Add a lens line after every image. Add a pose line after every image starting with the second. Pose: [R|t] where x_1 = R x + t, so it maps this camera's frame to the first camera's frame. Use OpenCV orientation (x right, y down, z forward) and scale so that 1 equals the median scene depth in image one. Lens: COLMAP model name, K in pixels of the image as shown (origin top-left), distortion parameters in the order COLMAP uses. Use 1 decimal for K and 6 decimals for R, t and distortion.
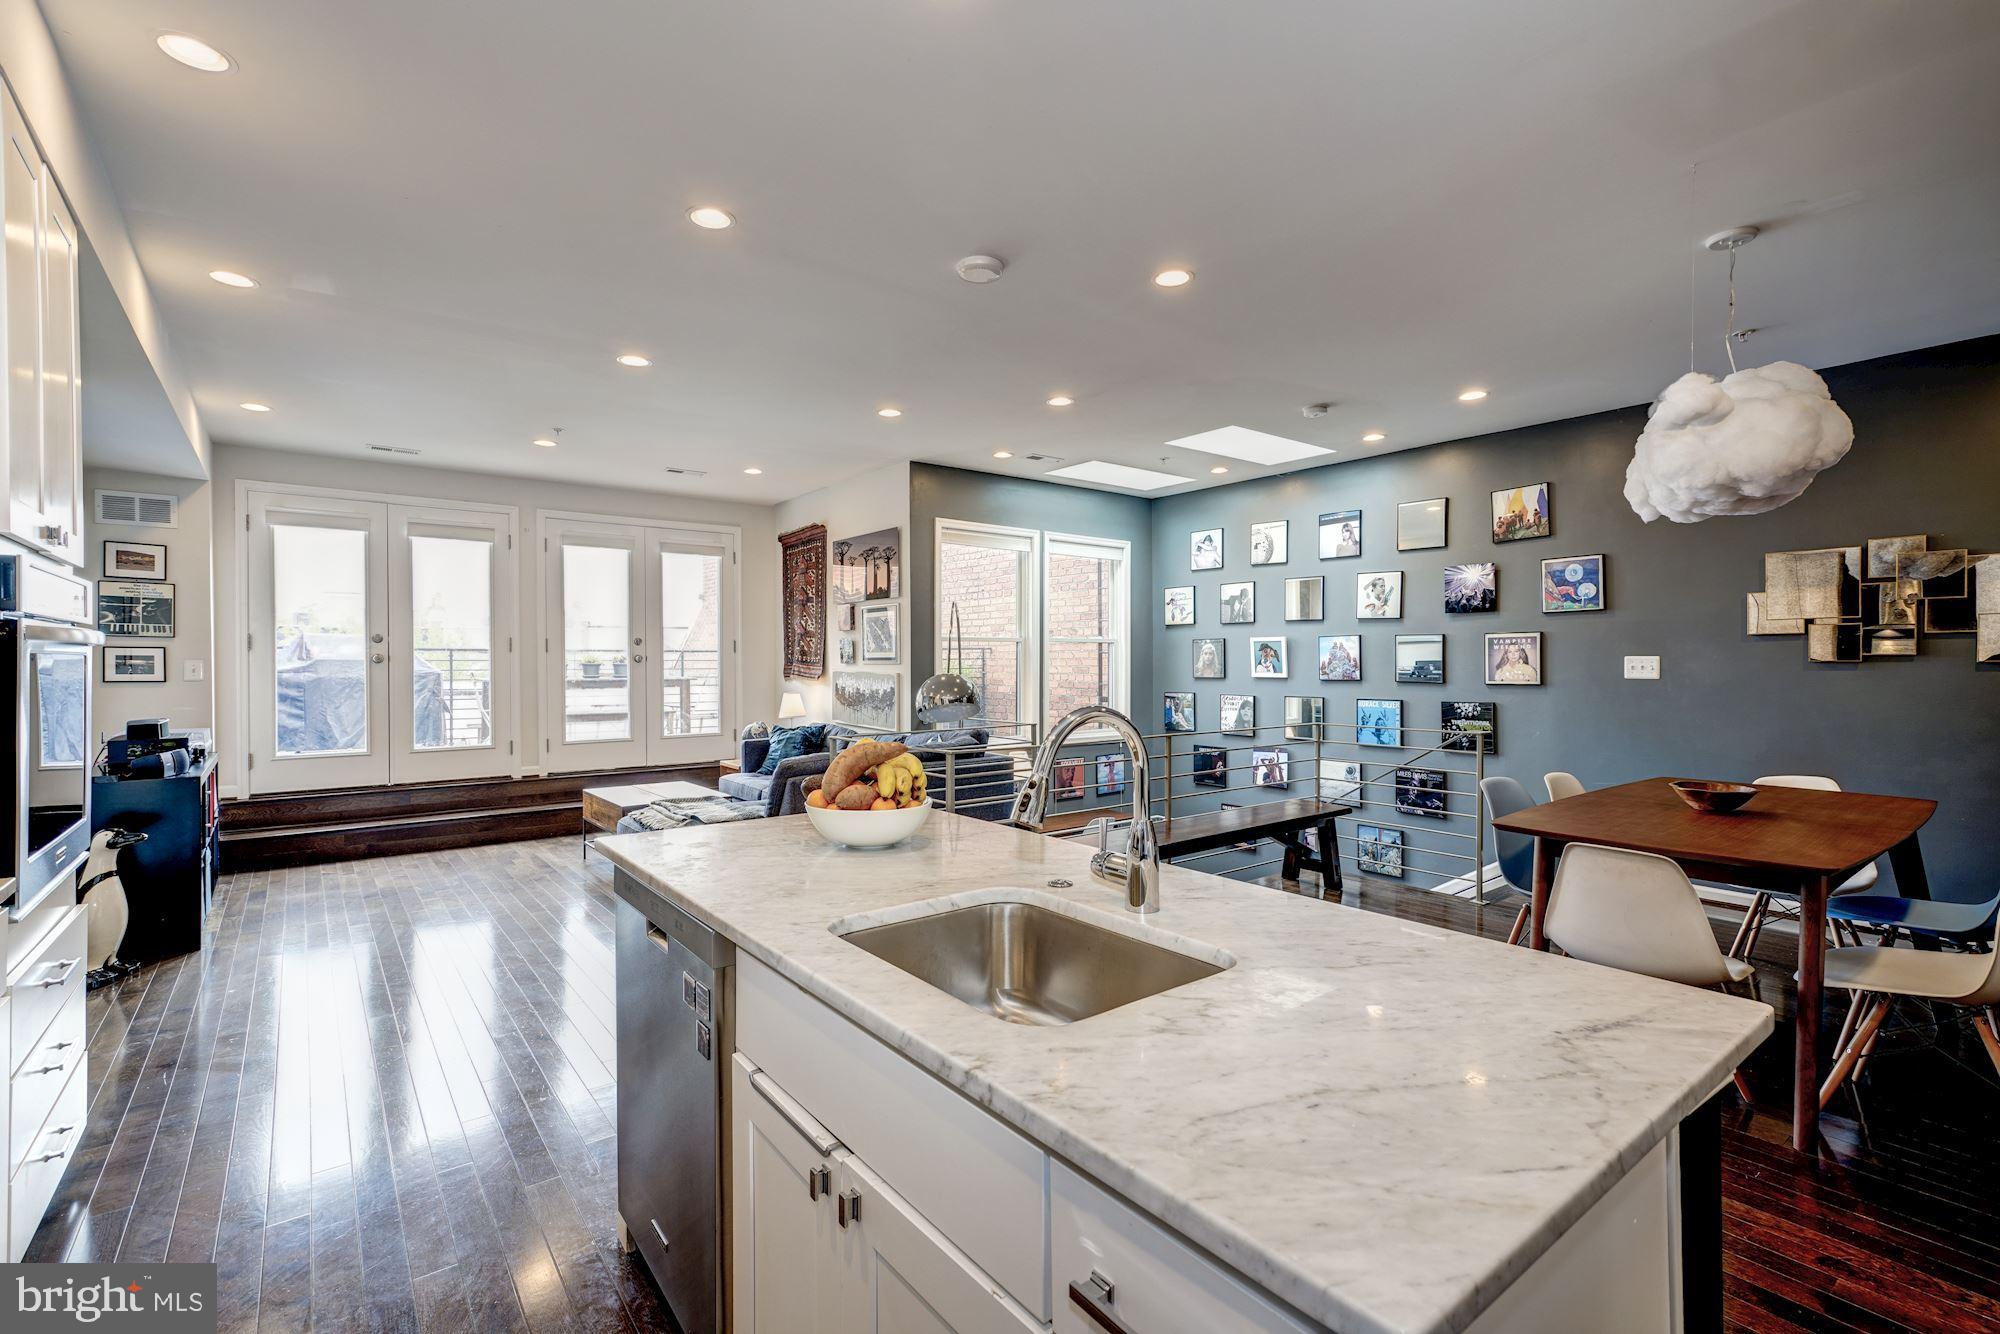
lens RADIAL K [[882.6, 0, 992.8], [0, 882.6, 667.2], [0, 0, 1]] dist [0.011418, 0.001081]
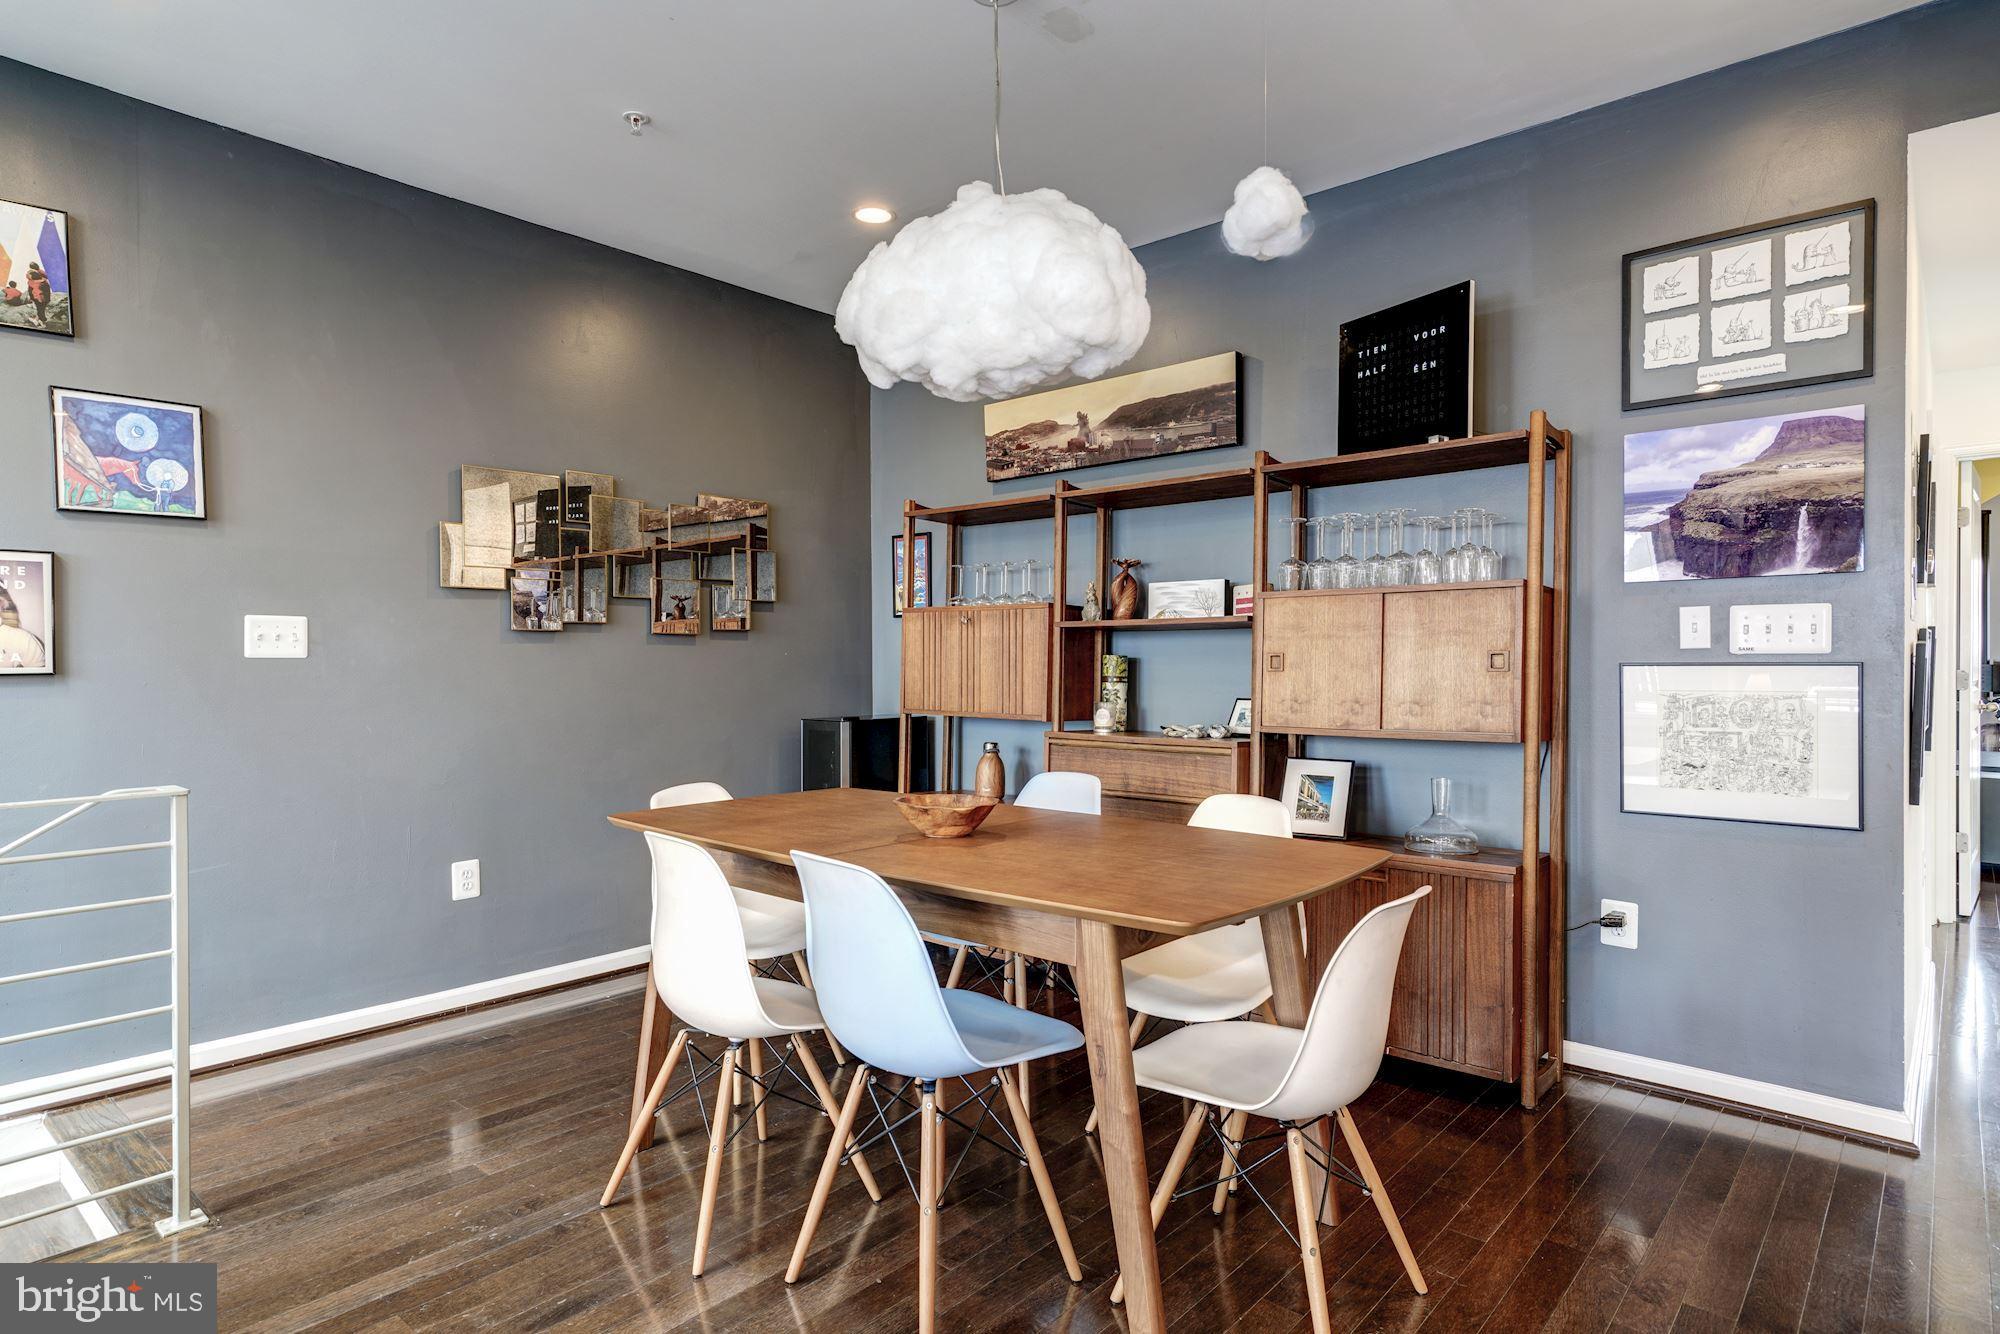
lens RADIAL K [[1089.0, 0, 998.0], [0, 1089.0, 662.0], [0, 0, 1]] dist [0.022152, 0.000329]
pose [[-0.185244, -0.000545, 0.982692, -0.000438], [0.010270, 0.999944, 0.002490, 0.017493], [-0.982639, 0.010553, -0.185228, 0.658830]]
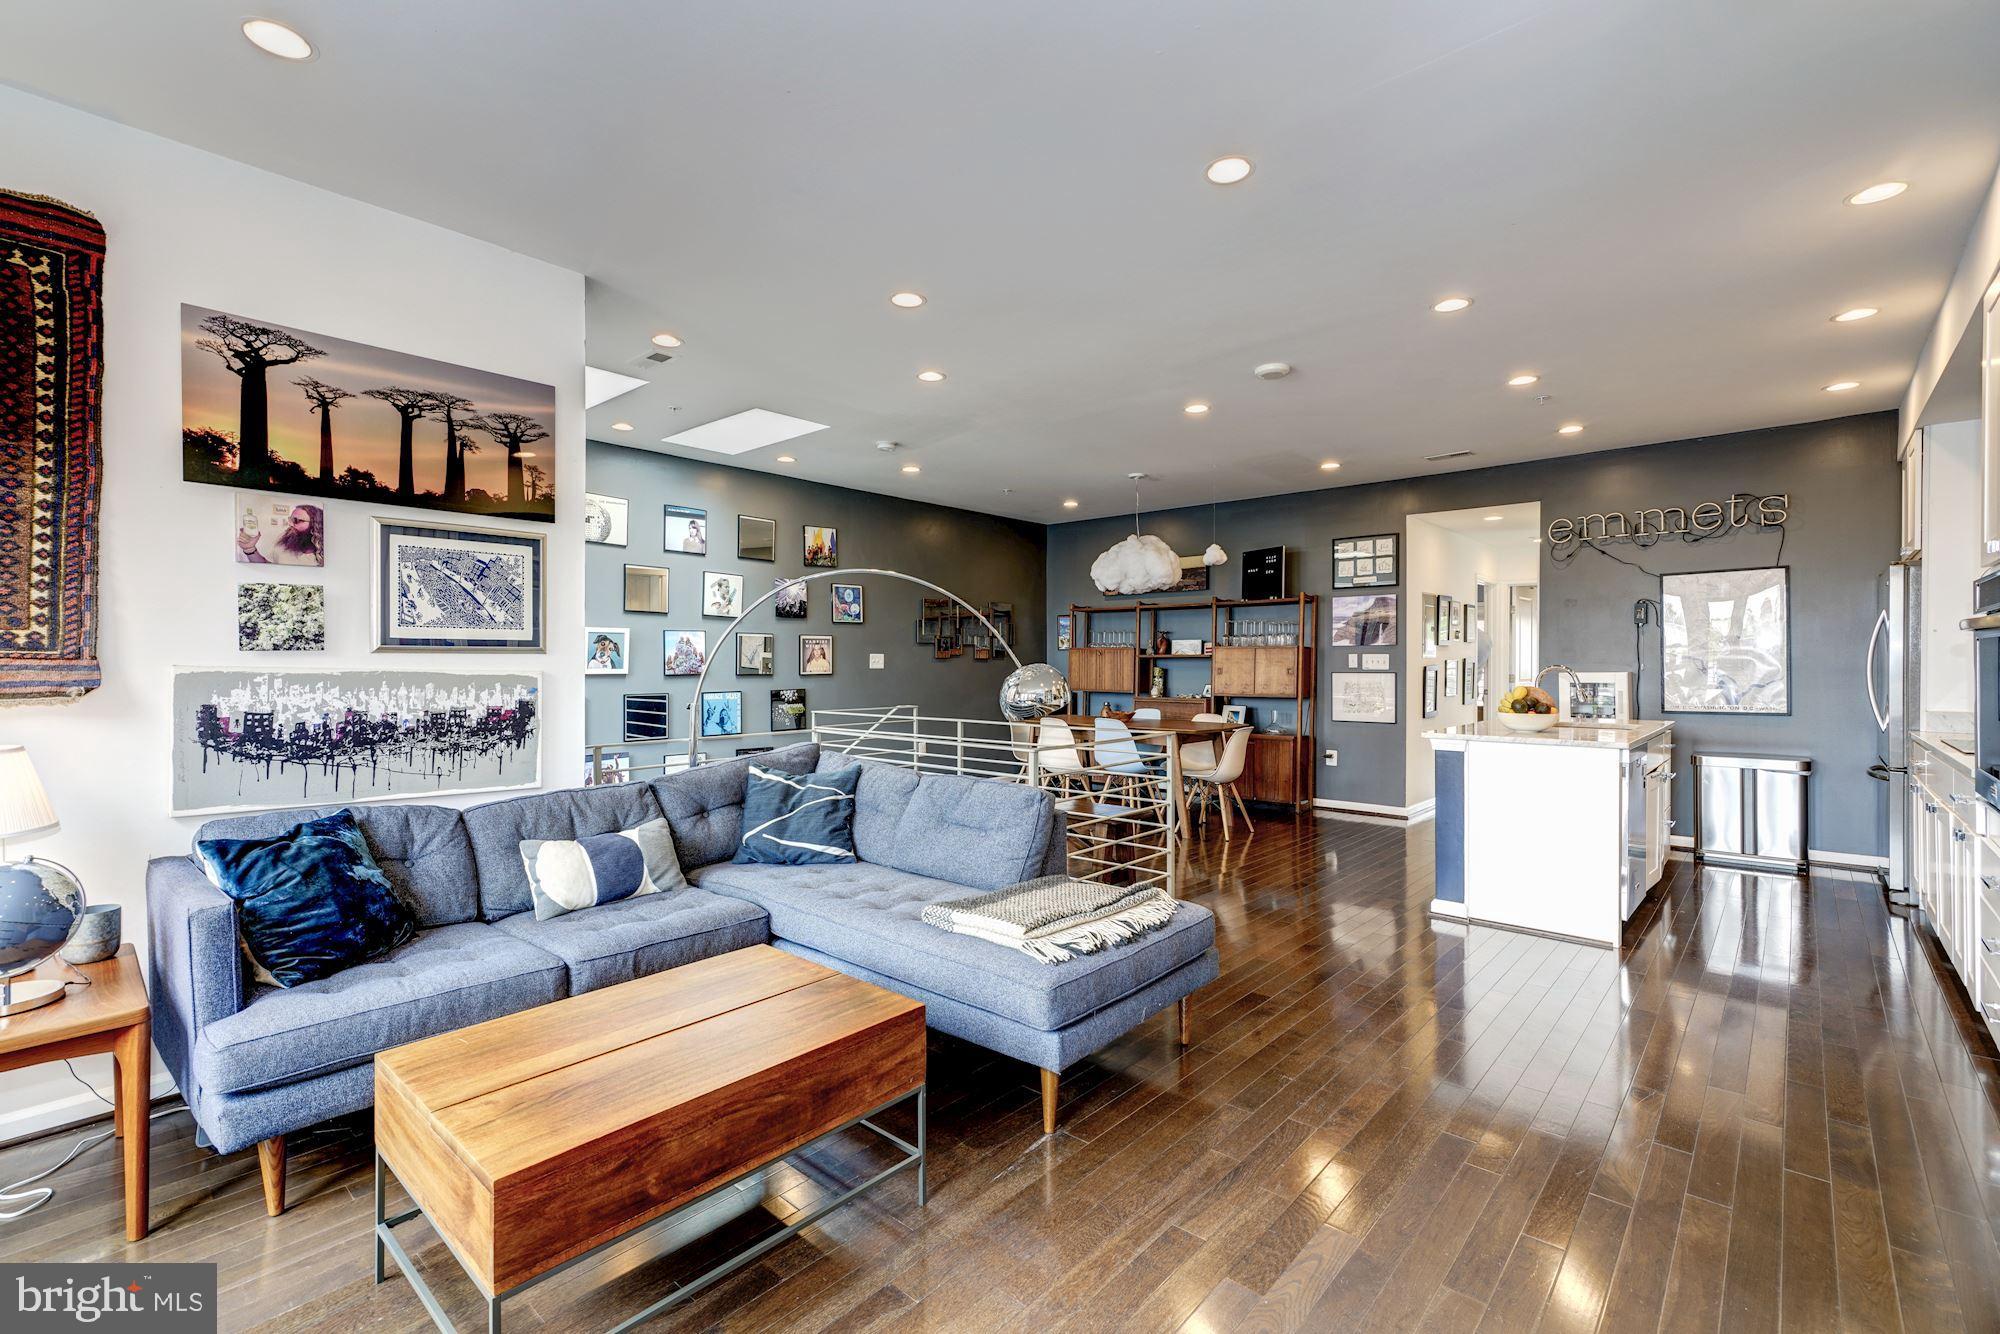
lens RADIAL K [[882.6, 0, 994.0], [0, 882.6, 664.8], [0, 0, 1]] dist [0.011418, 0.001081]
pose [[-0.170723, -0.001033, 0.985318, -0.797294], [0.007070, 0.999972, 0.002273, 0.004288], [-0.985294, 0.007354, -0.170711, 1.006077]]
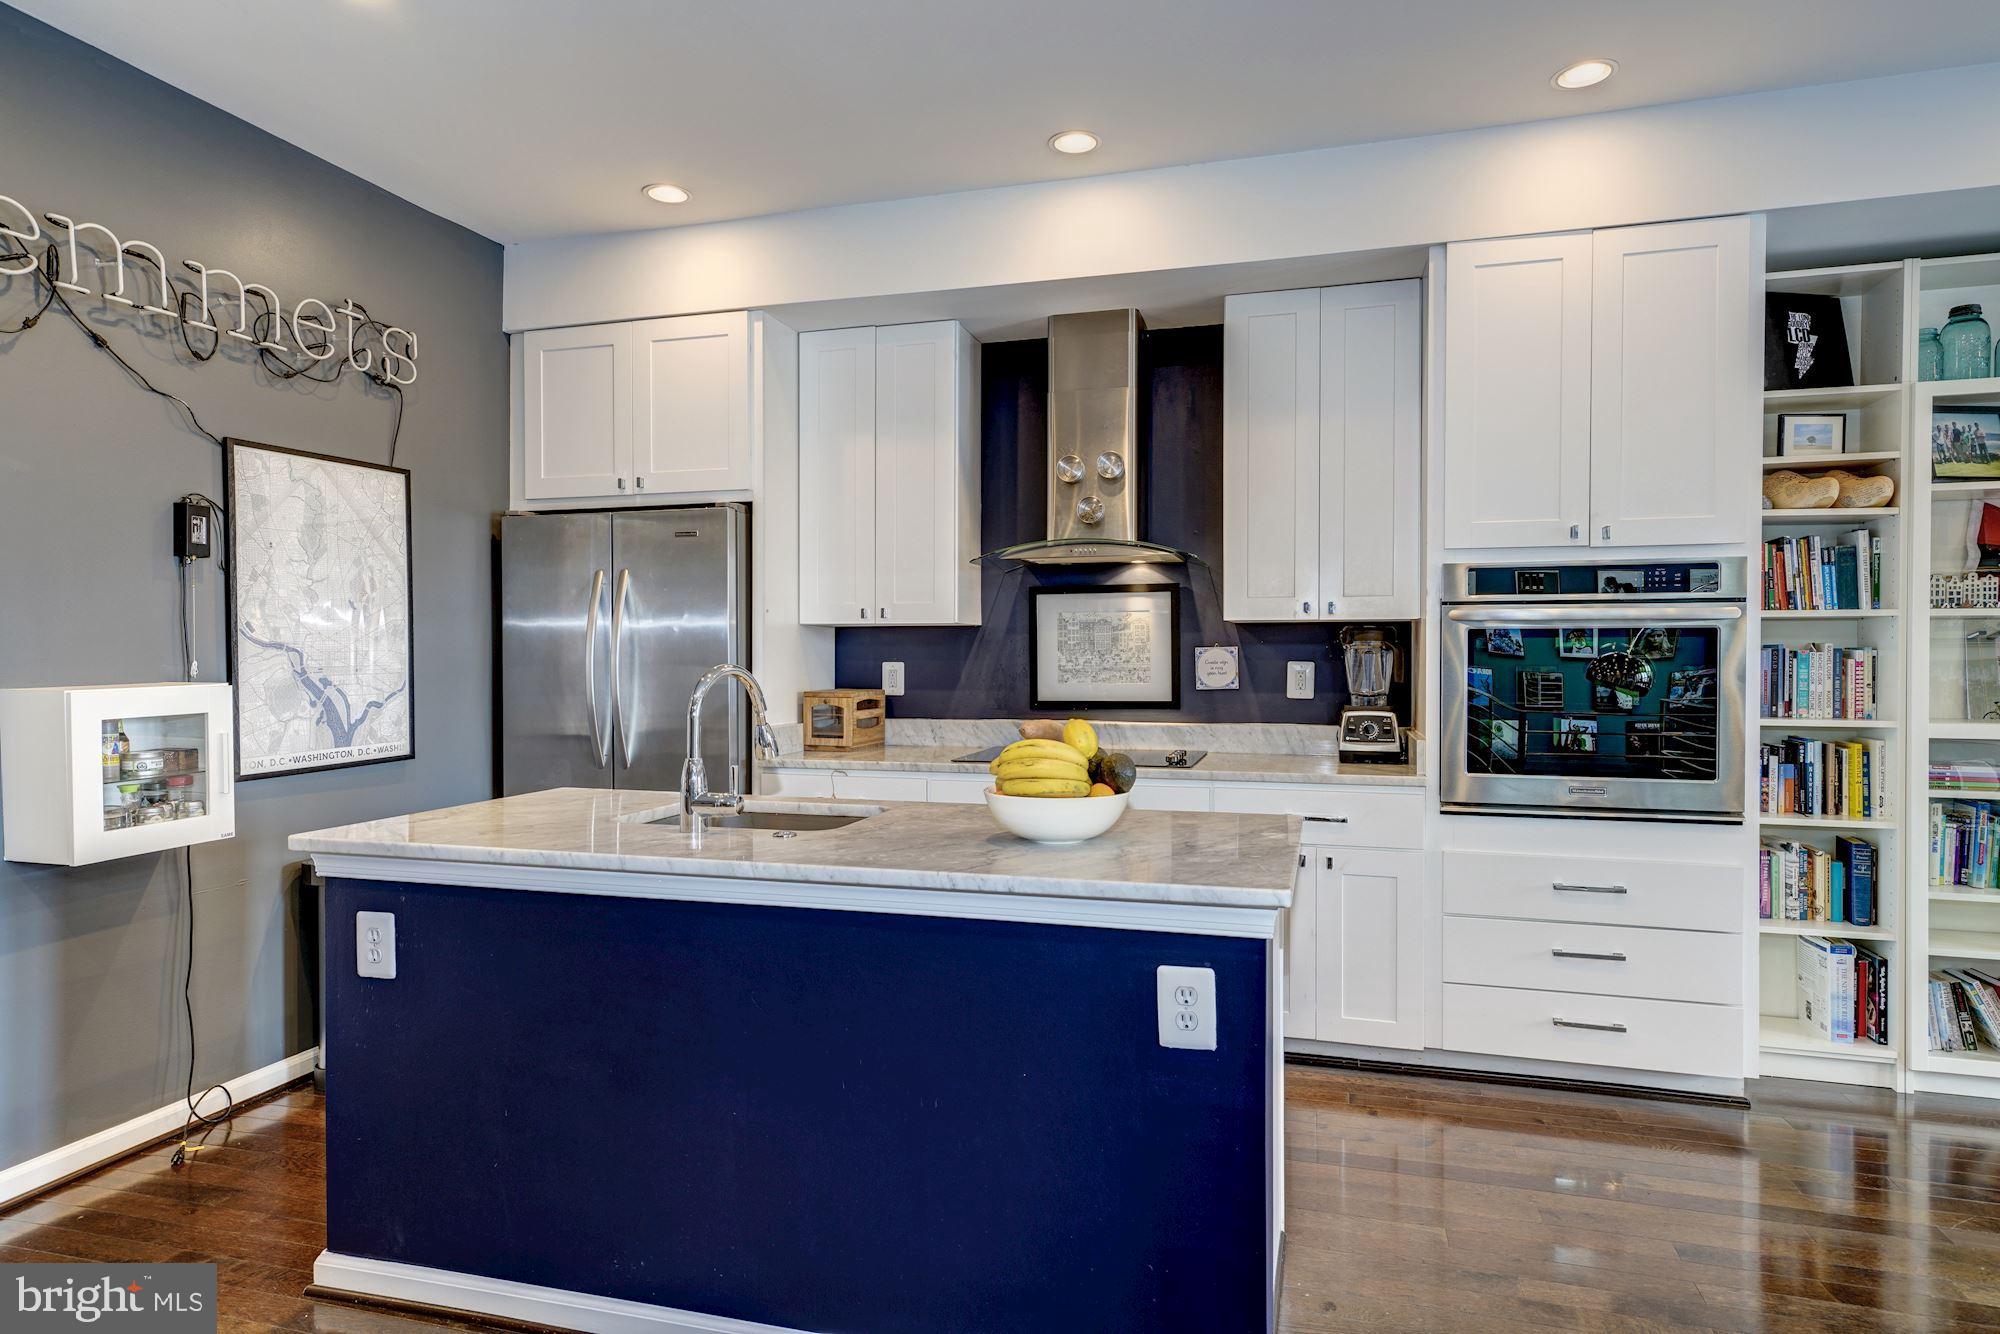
lens RADIAL K [[1139.3, 0, 985.9], [0, 1139.3, 670.2], [0, 0, 1]] dist [0.015202, 0.000874]
pose [[-0.816315, 0.011951, -0.577483, 0.204748], [-0.000433, 0.999773, 0.021303, 0.003457], [0.577606, 0.017640, -0.816125, 0.677403]]
